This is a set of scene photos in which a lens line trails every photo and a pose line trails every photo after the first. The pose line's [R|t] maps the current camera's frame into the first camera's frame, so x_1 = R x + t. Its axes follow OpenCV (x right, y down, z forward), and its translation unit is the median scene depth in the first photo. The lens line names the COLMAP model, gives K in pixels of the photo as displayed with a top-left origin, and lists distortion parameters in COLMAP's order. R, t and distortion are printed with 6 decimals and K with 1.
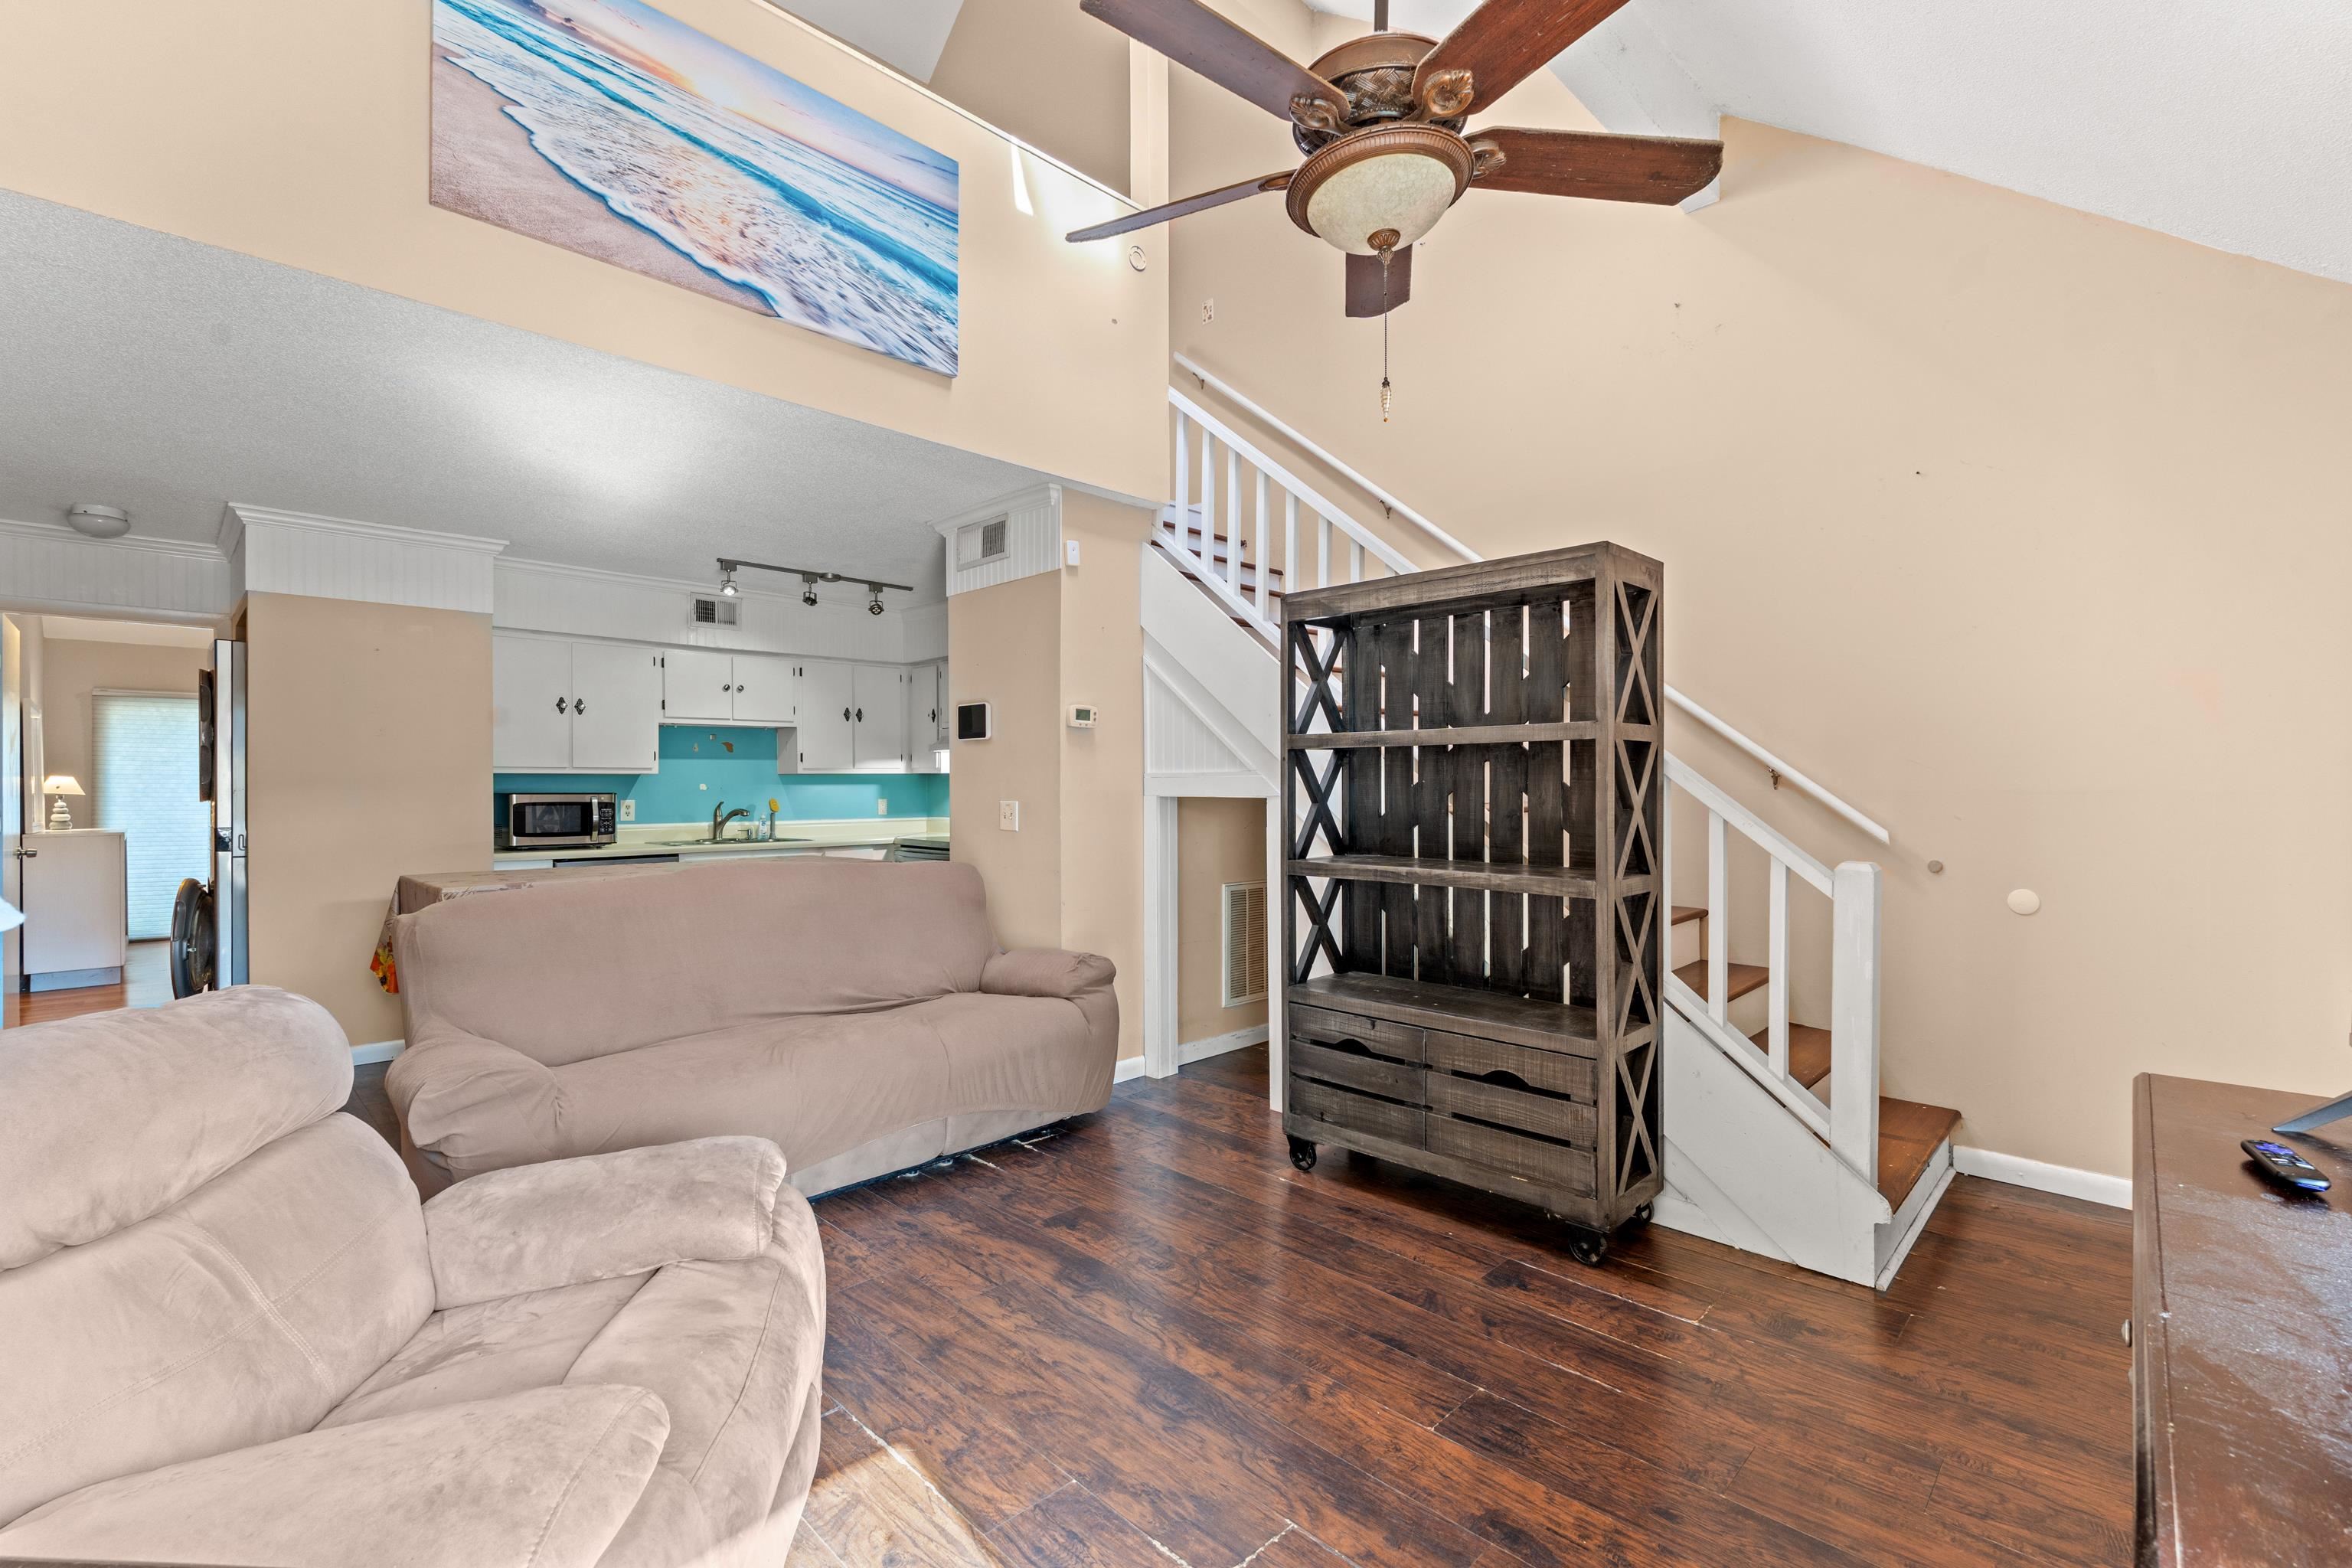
lens RADIAL K [[1047.8, 0, 1176.0], [0, 1047.8, 784.0], [0, 0, 1]] dist [-0.001449, 0.000060]
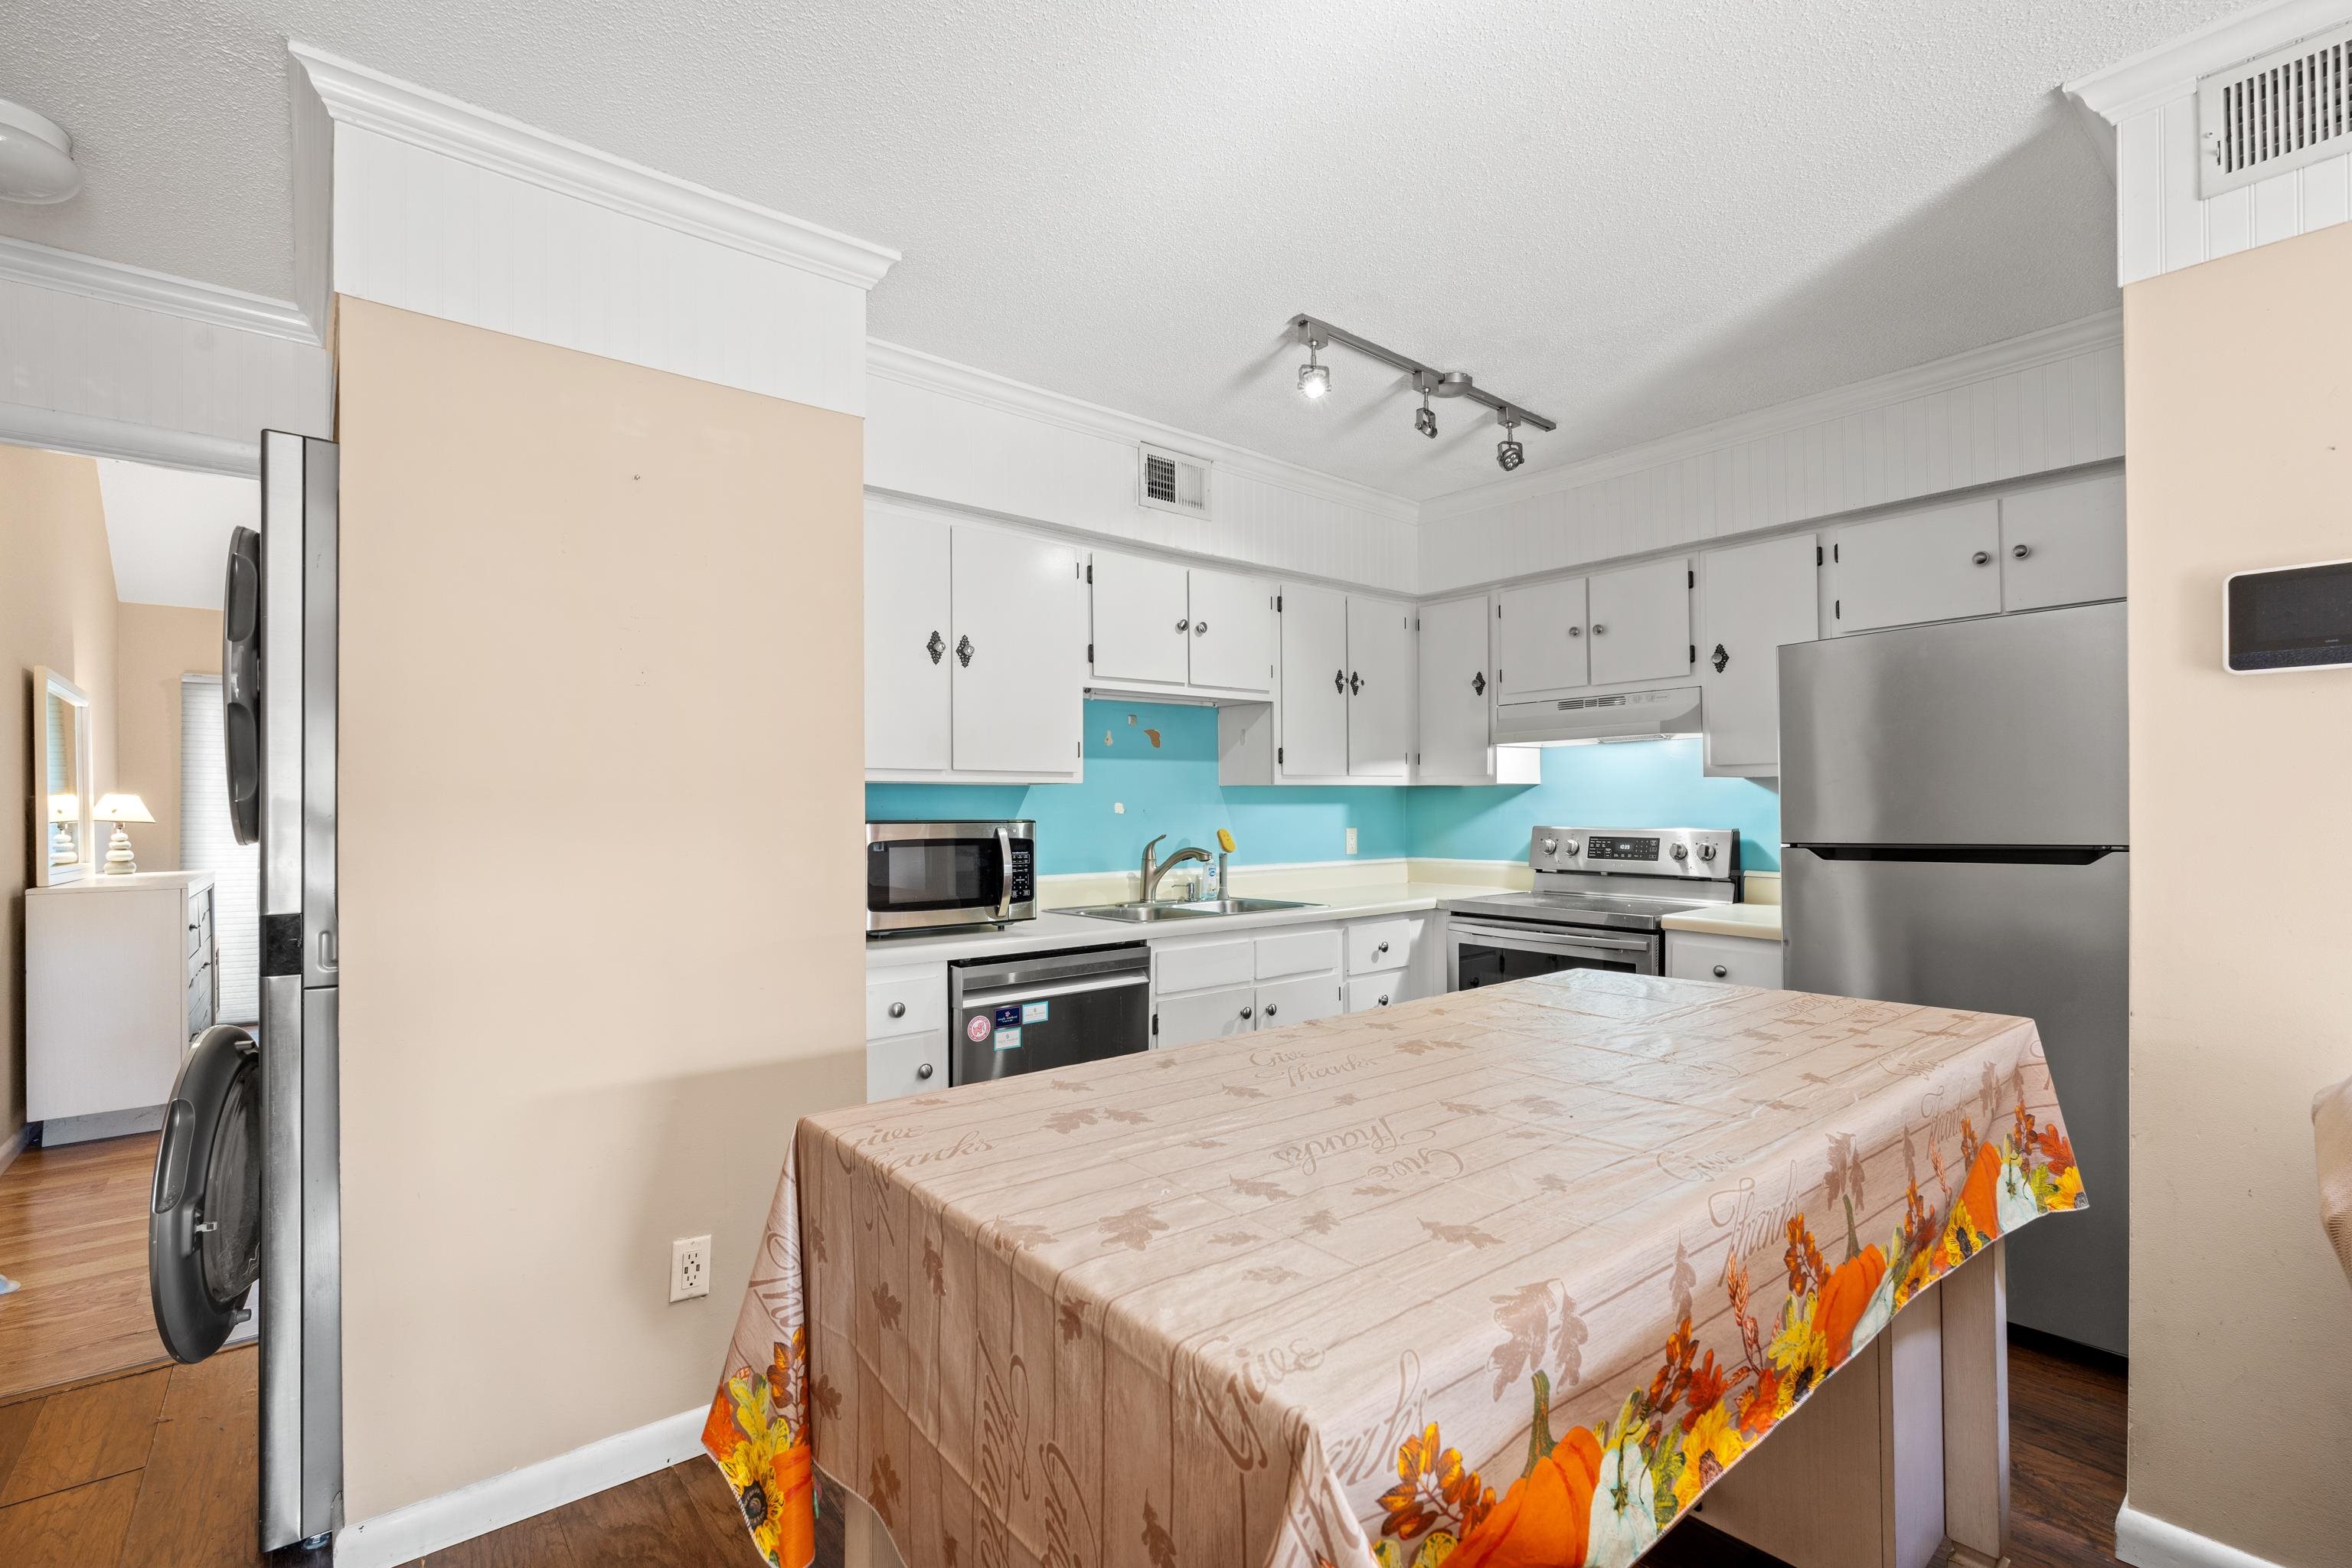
lens RADIAL K [[1061.9, 0, 1181.4], [0, 1061.9, 796.9], [0, 0, 1]] dist [-0.011008, -0.000312]
pose [[0.996342, -0.002874, -0.085412, -0.386495], [0.002047, 0.999950, -0.009775, 0.002494], [0.085435, 0.009565, 0.996298, 0.453879]]
